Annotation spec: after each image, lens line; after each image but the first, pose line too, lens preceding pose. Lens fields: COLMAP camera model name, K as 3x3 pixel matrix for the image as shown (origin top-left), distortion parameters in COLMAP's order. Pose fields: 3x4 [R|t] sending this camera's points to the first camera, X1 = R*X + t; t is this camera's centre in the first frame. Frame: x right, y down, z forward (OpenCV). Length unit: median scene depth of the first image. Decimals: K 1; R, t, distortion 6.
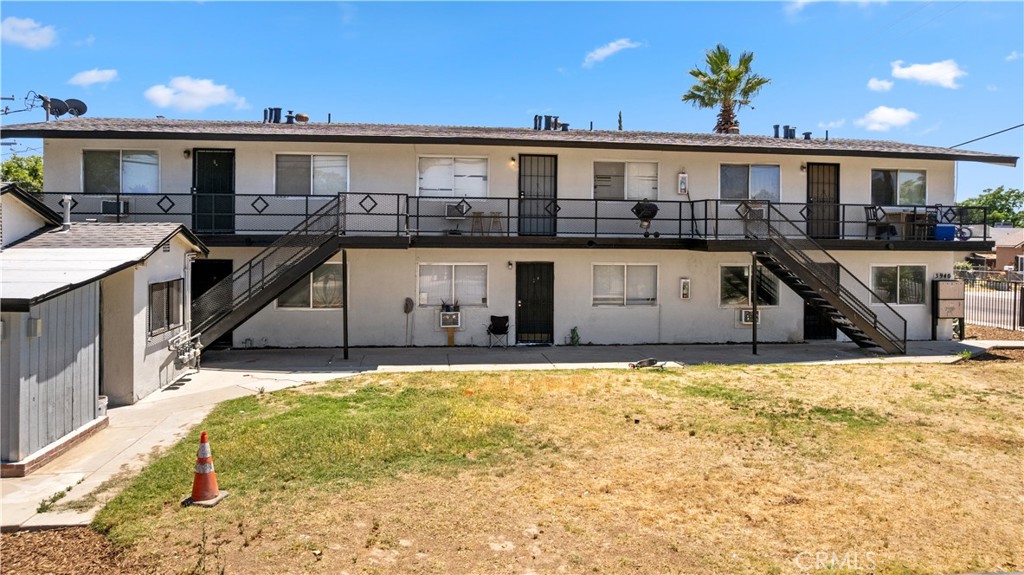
lens RADIAL K [[666.9, 0, 513.7], [0, 666.9, 247.4], [0, 0, 1]] dist [-0.065745, 0.053040]
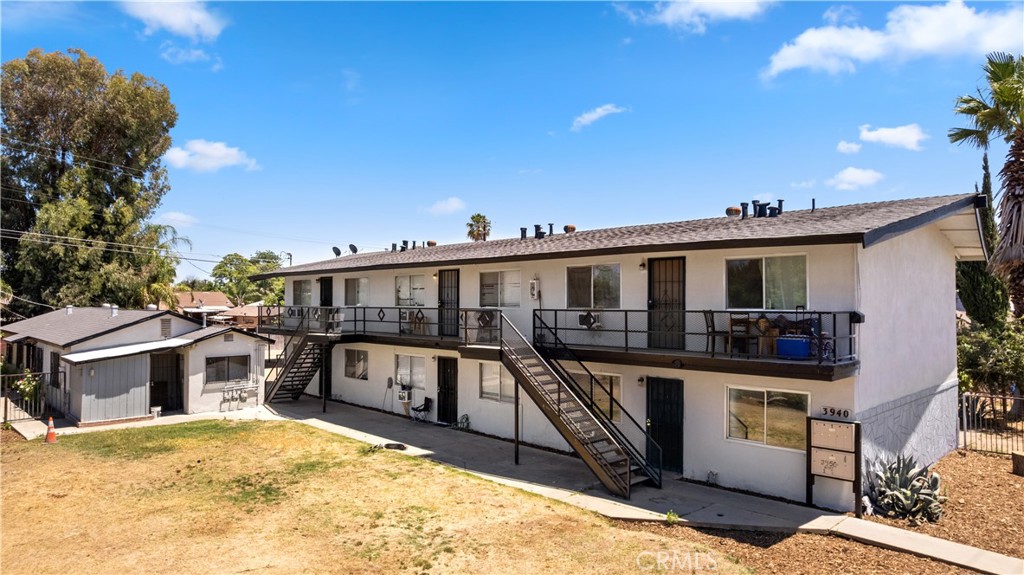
lens RADIAL K [[659.6, 0, 515.1], [0, 659.6, 290.0], [0, 0, 1]] dist [-0.084883, 0.076751]
pose [[0.594773, -0.022736, -0.803572, 1.103538], [-0.007741, 0.999392, -0.034006, -0.062440], [0.803856, 0.026447, 0.594236, 0.383256]]
